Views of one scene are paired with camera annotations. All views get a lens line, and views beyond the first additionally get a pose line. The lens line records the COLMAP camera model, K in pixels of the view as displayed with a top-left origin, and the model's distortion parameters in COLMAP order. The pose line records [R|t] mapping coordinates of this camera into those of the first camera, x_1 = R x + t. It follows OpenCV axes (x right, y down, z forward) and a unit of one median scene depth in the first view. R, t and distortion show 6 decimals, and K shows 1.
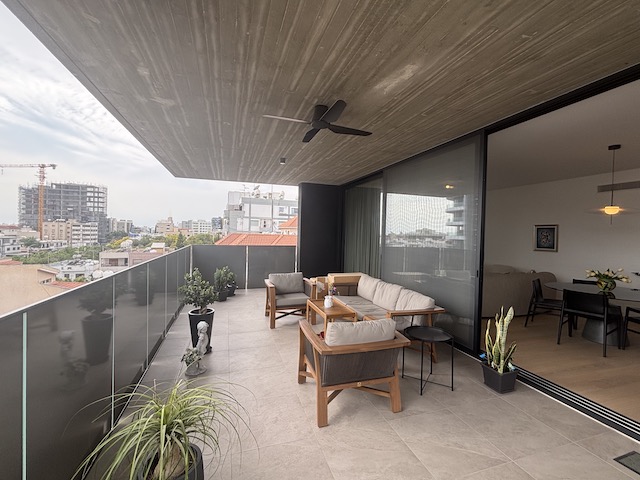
lens RADIAL K [[285.2, 0, 321.4], [0, 285.2, 240.3], [0, 0, 1]] dist [-0.002934, 0.001443]
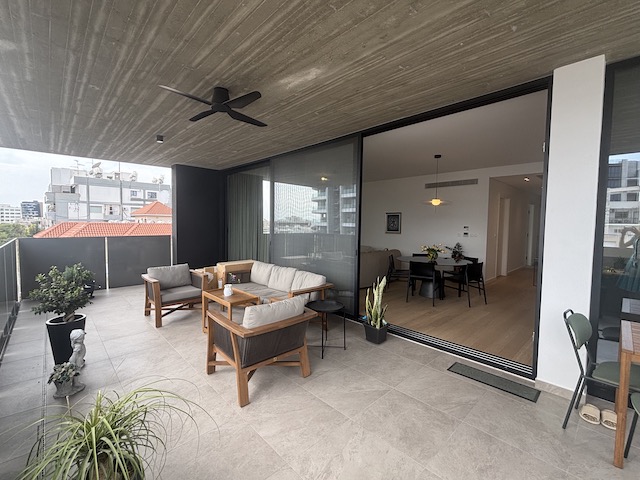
lens RADIAL K [[285.2, 0, 318.0], [0, 285.2, 240.2], [0, 0, 1]] dist [-0.002934, 0.001443]
pose [[0.905879, -0.038550, 0.421778, -0.122004], [0.019748, 0.998611, 0.048858, 0.001369], [-0.423076, -0.035930, 0.905382, -0.027656]]
